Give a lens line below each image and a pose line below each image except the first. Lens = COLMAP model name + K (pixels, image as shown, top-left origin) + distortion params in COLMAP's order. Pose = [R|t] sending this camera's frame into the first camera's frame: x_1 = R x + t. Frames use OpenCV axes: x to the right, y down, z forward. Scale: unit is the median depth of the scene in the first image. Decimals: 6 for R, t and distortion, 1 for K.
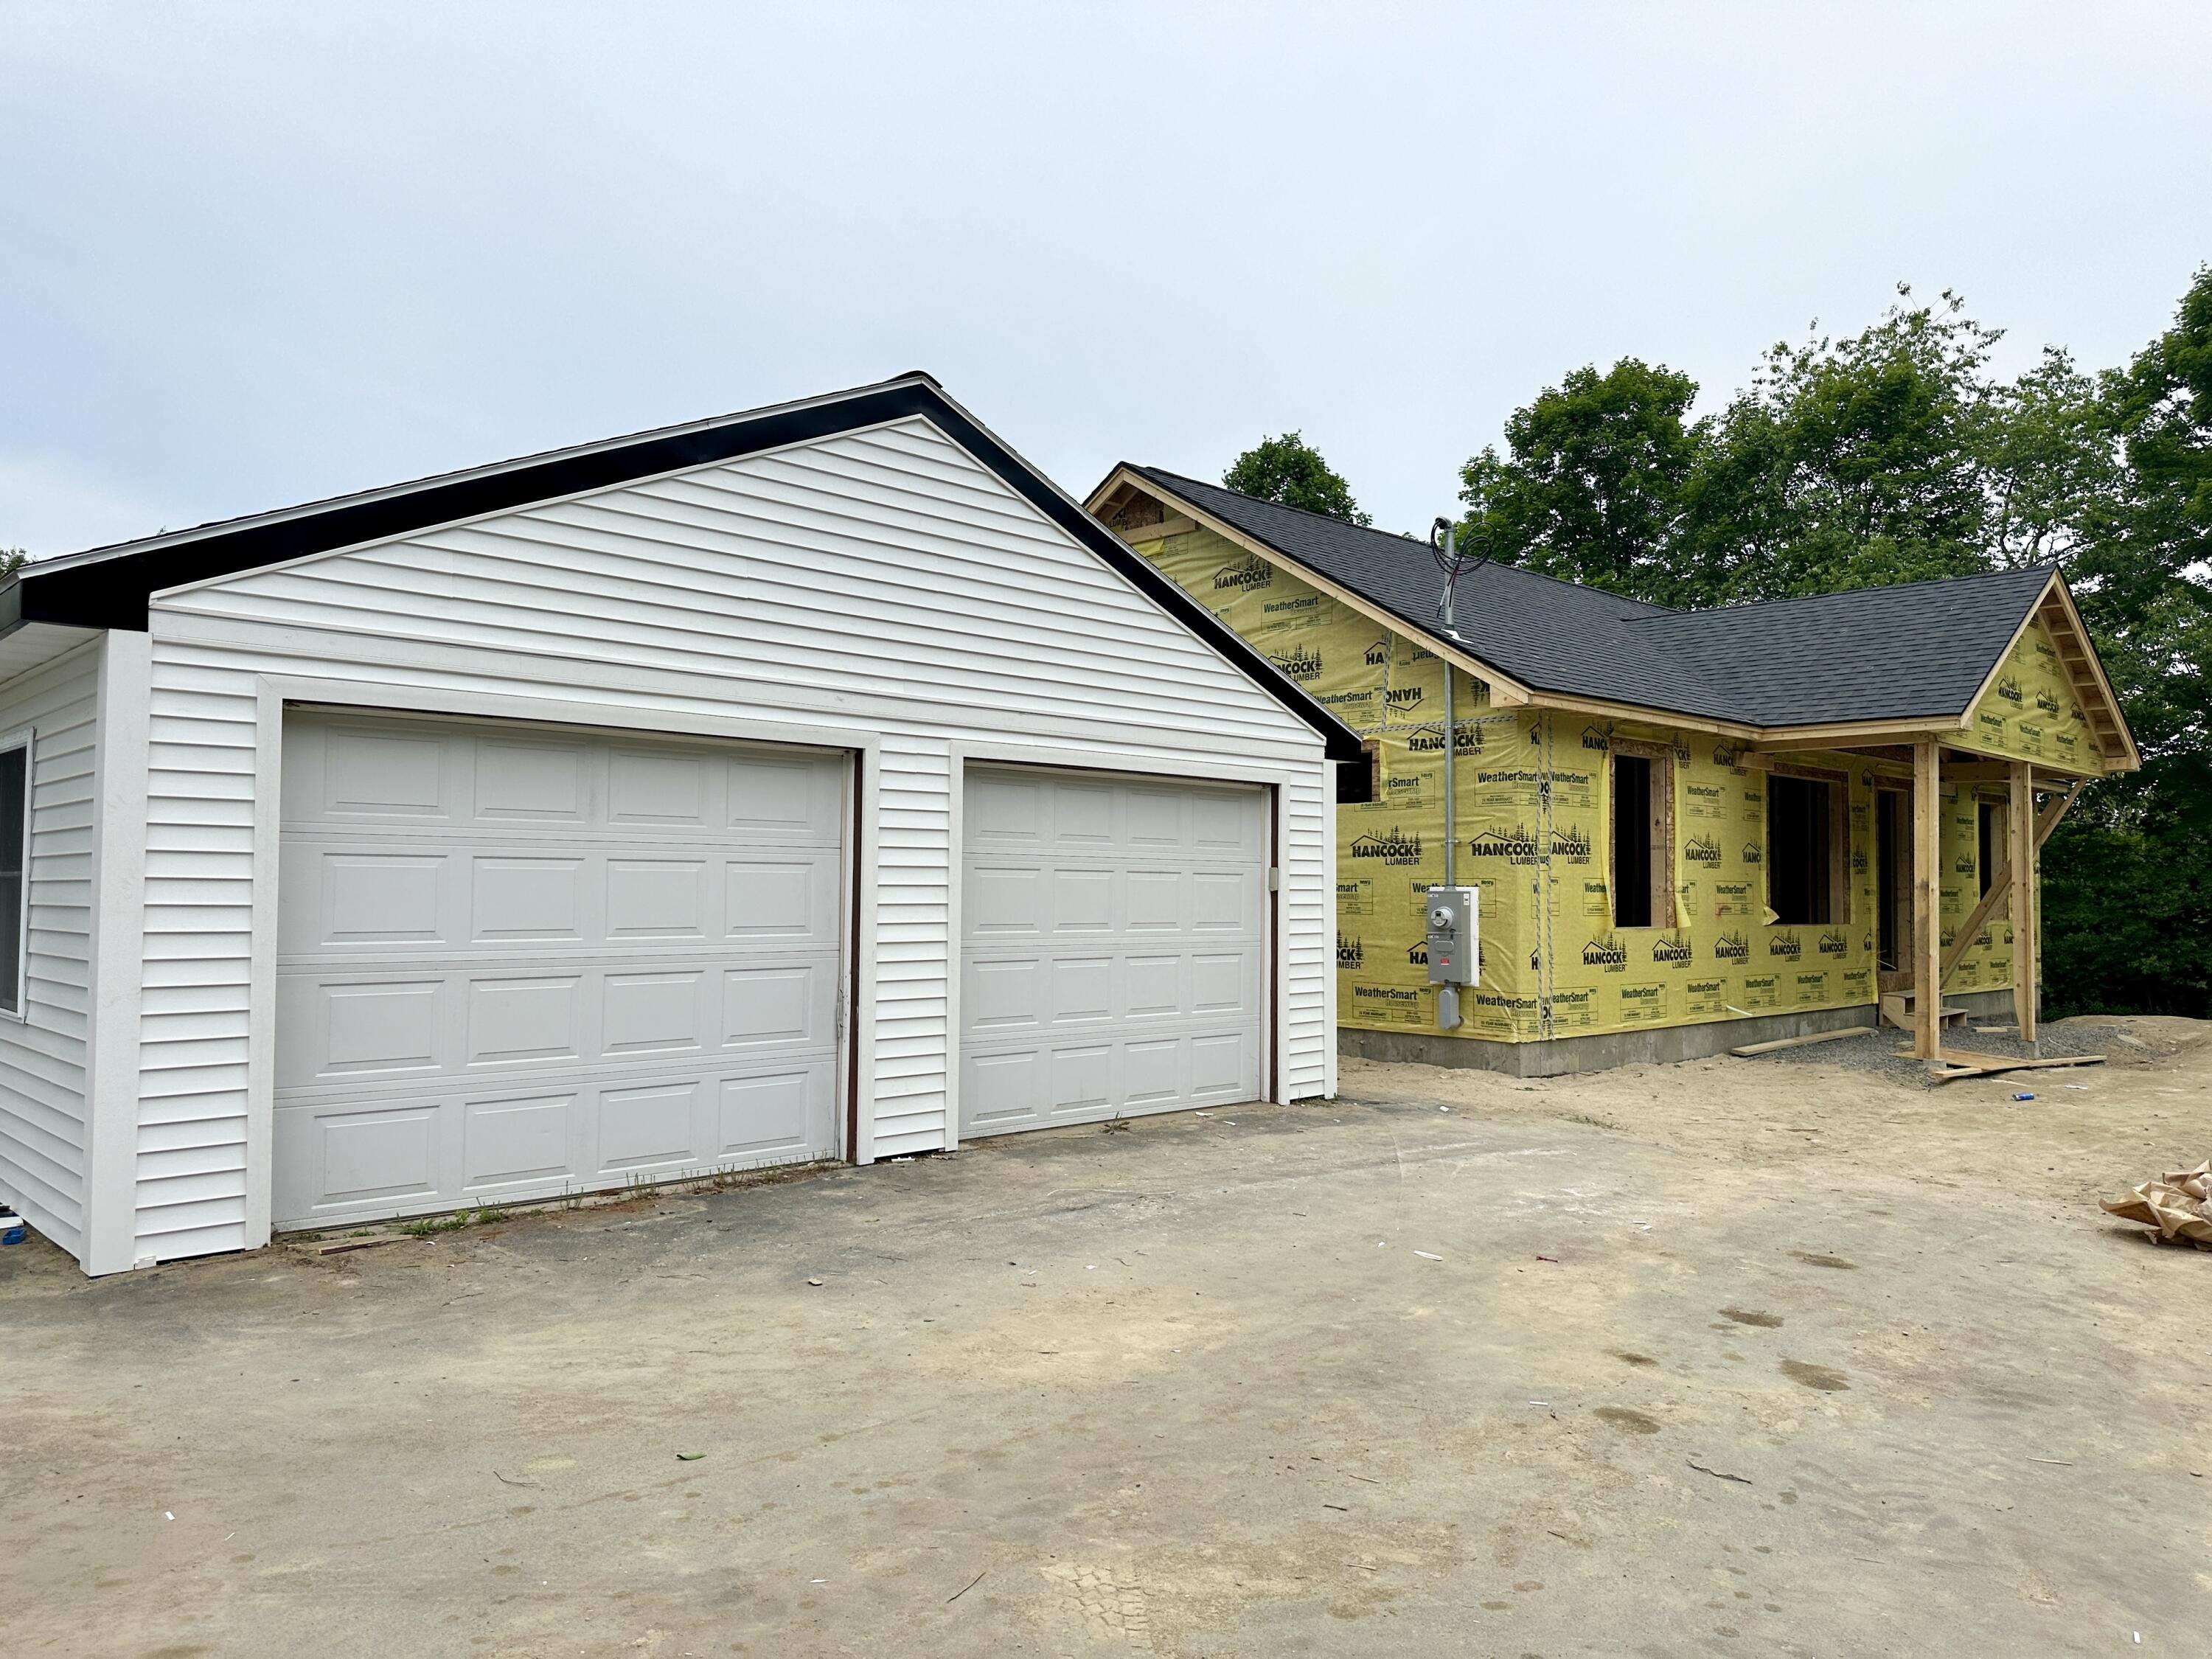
lens RADIAL K [[1567.2, 0, 1099.3], [0, 1567.2, 841.5], [0, 0, 1]] dist [0.065938, -0.093560]
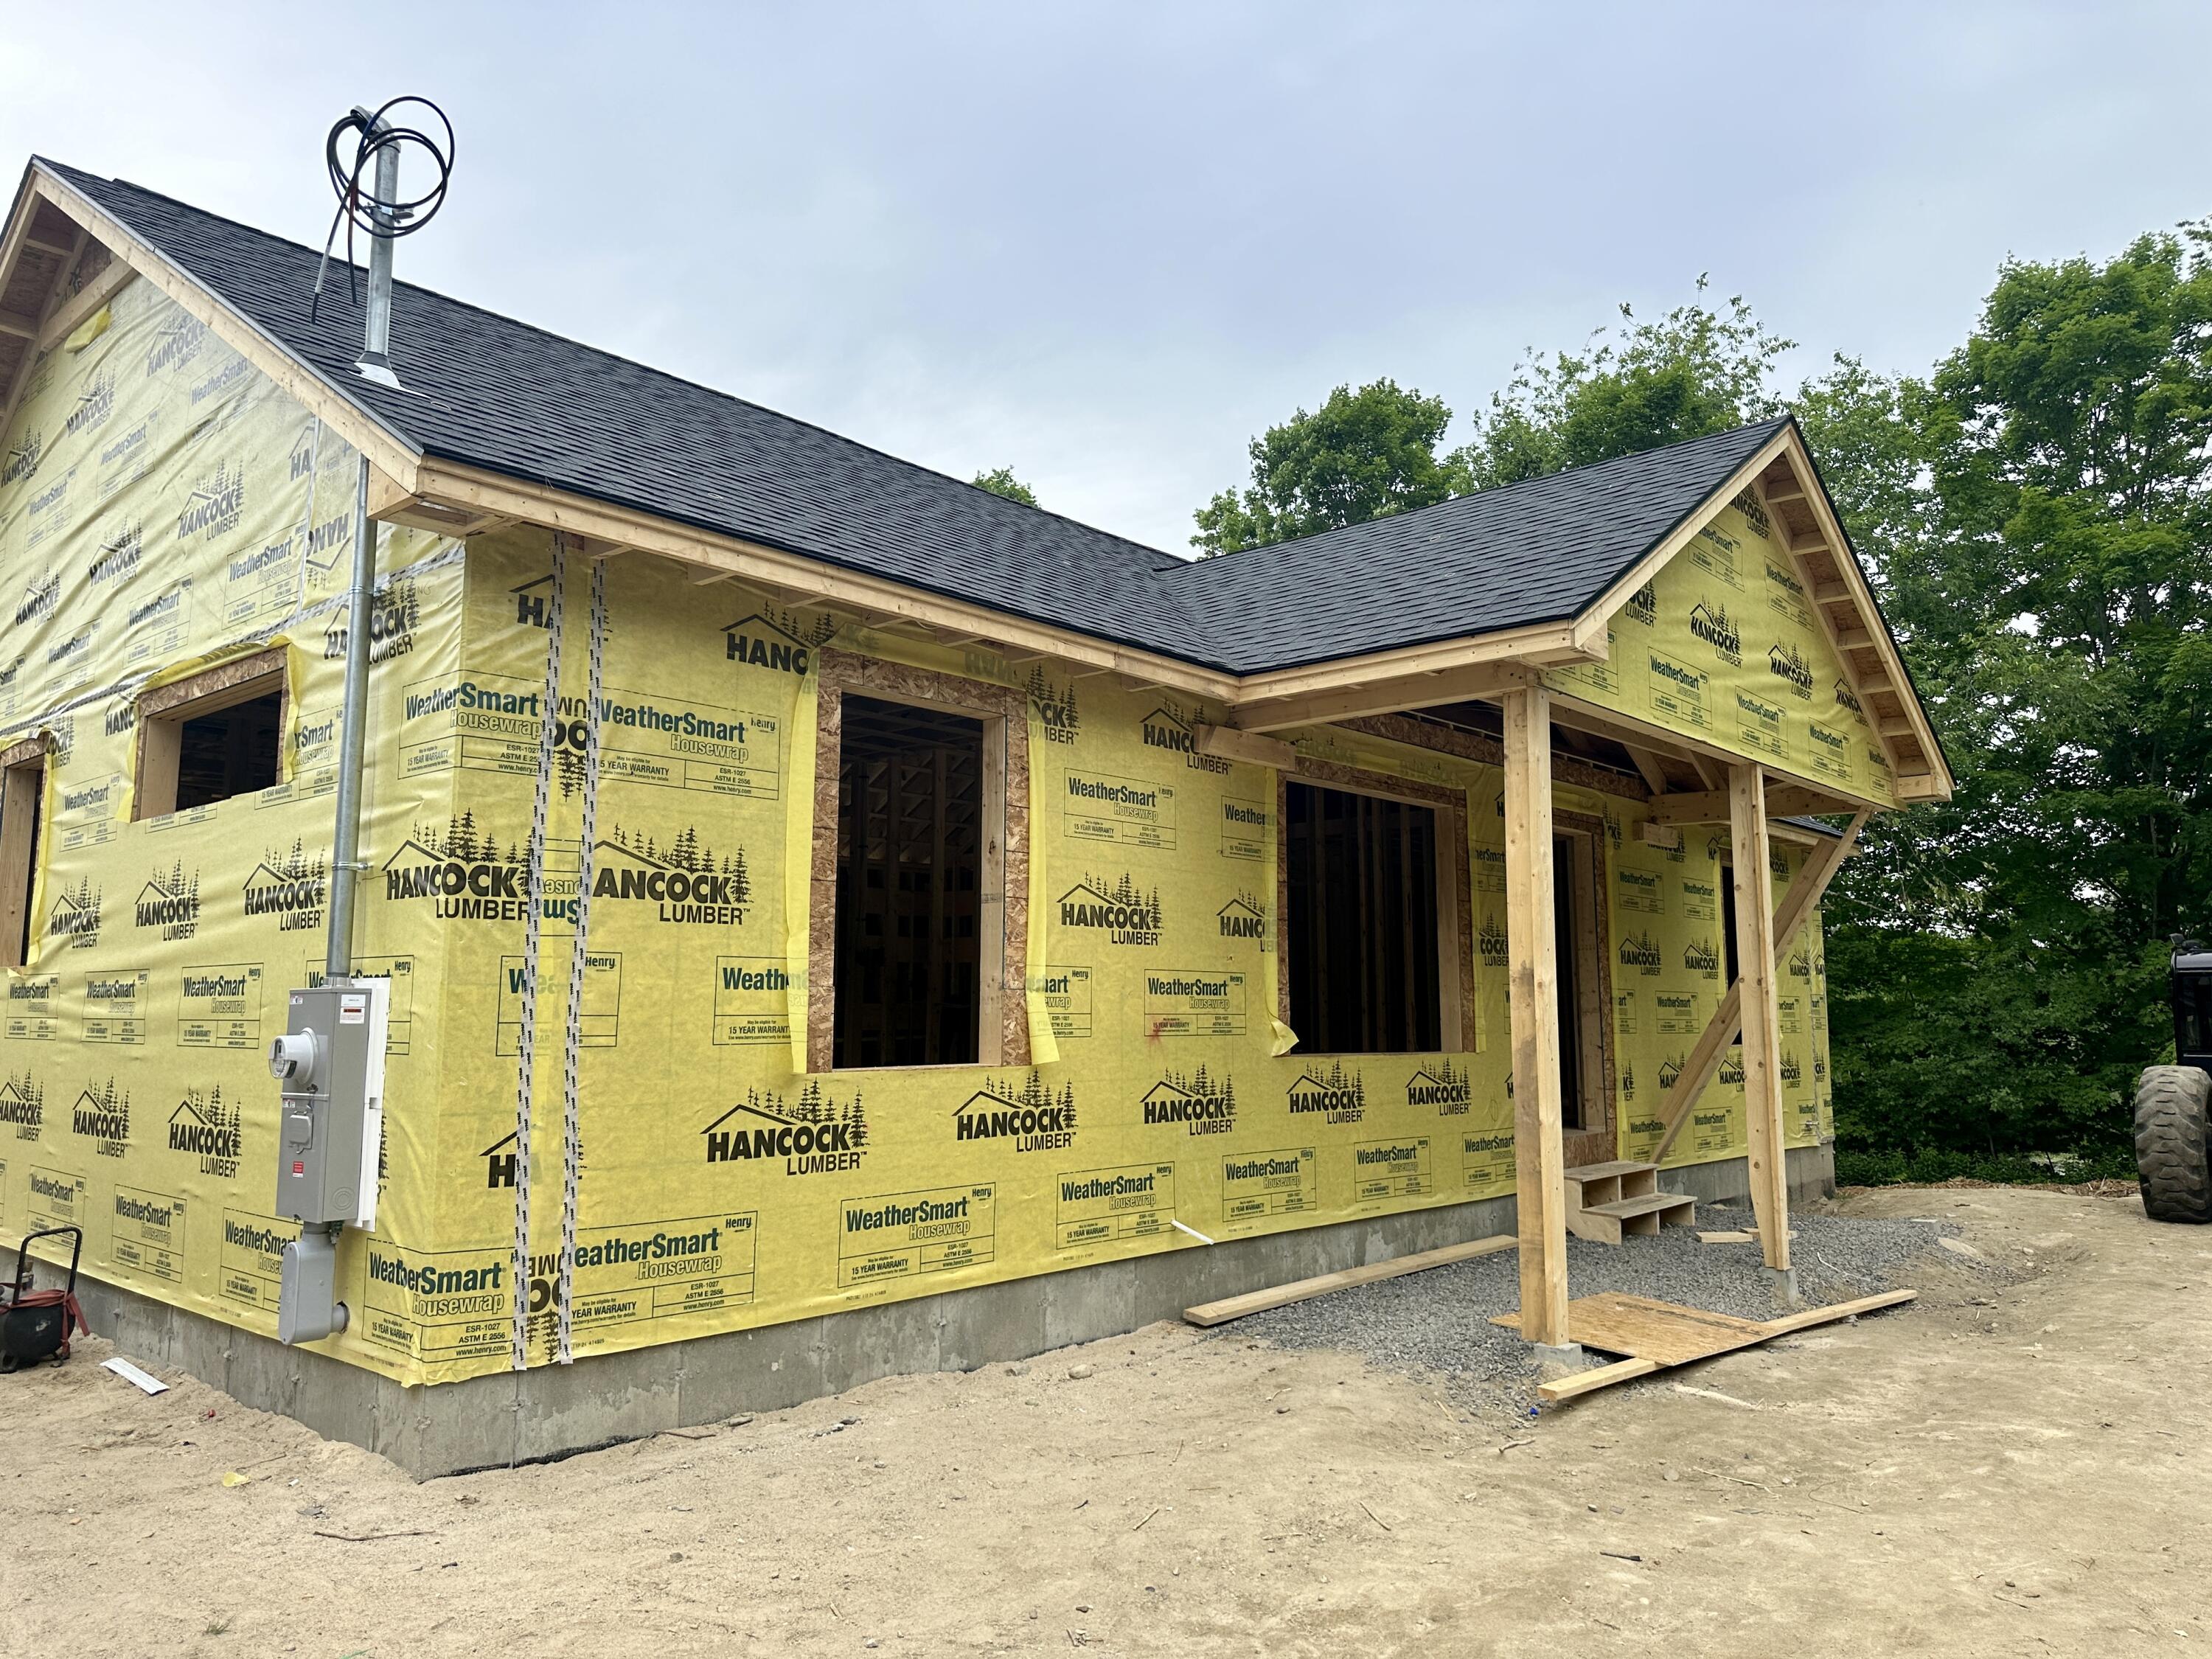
lens RADIAL K [[1567.2, 0, 1101.9], [0, 1567.2, 823.8], [0, 0, 1]] dist [0.065938, -0.093560]
pose [[0.997074, 0.004784, 0.076293, 0.337697], [0.001964, 0.996107, -0.088130, 0.022490], [-0.076417, 0.088022, 0.993183, 0.500267]]
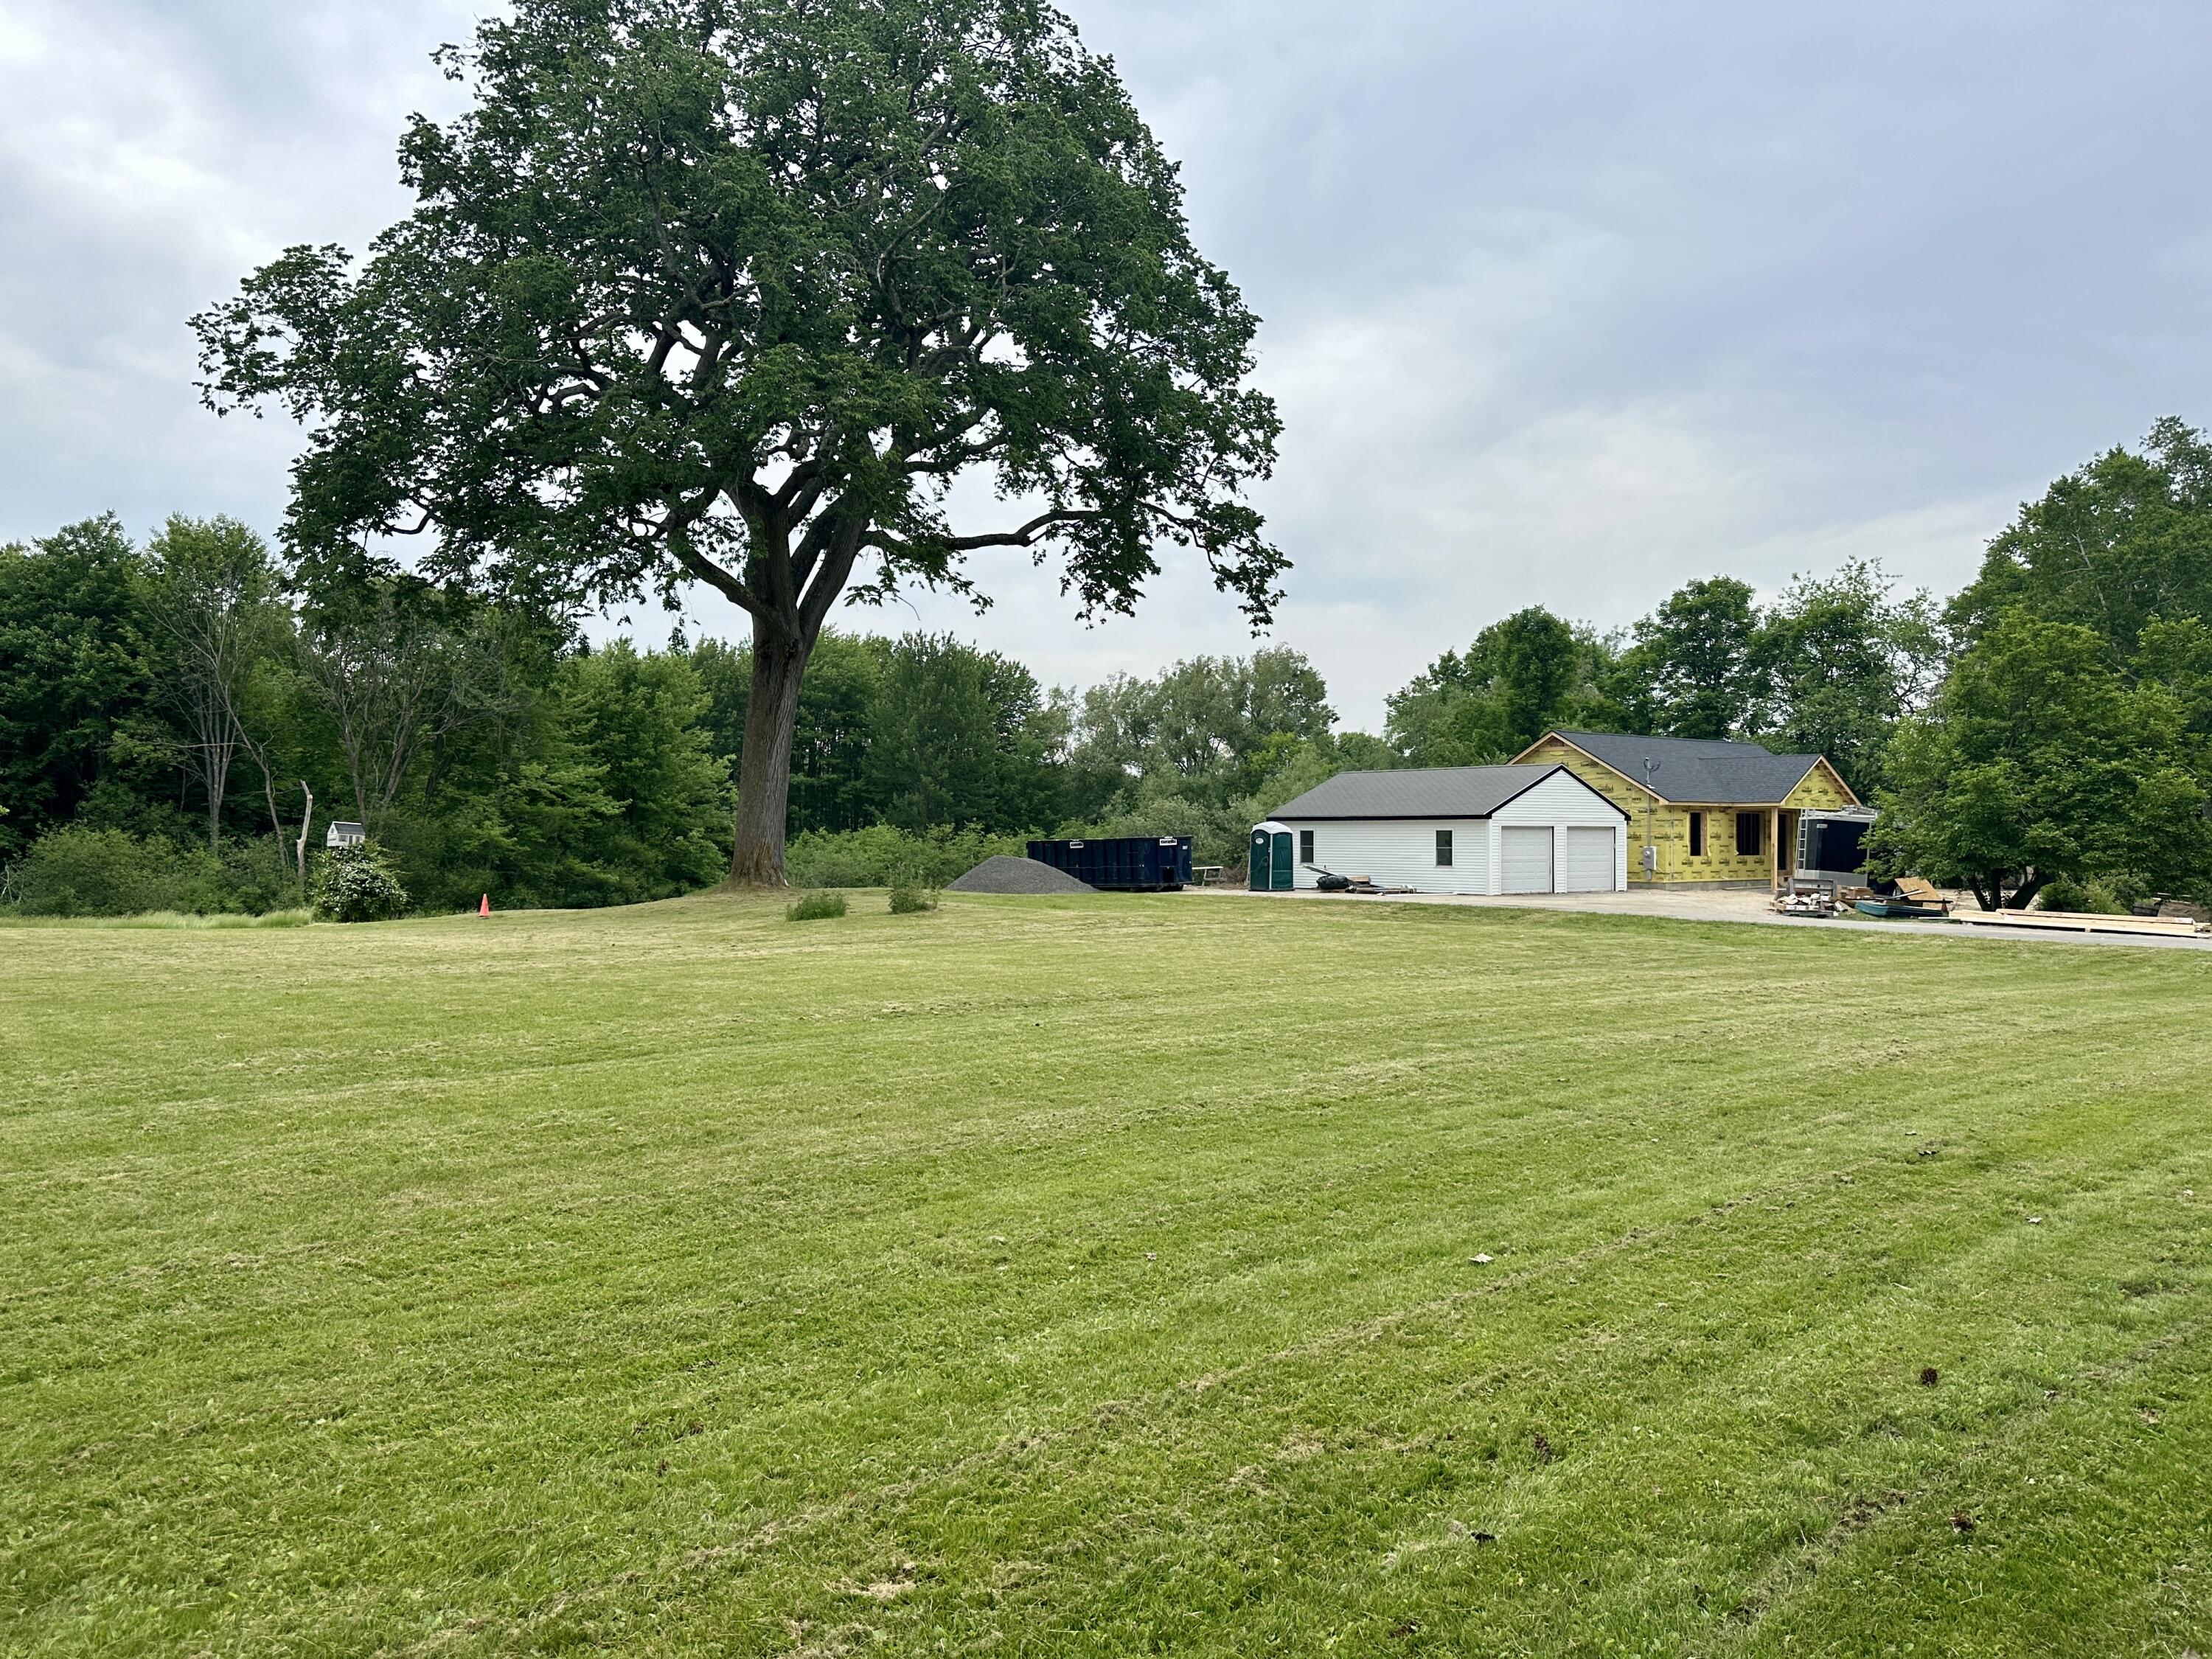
lens RADIAL K [[1567.2, 0, 1116.0], [0, 1567.2, 859.5], [0, 0, 1]] dist [0.065938, -0.093560]
pose [[0.997330, -0.013260, -0.071818, -0.768131], [0.016012, 0.999154, 0.037880, -0.102617], [0.071254, -0.038929, 0.996698, -2.833736]]
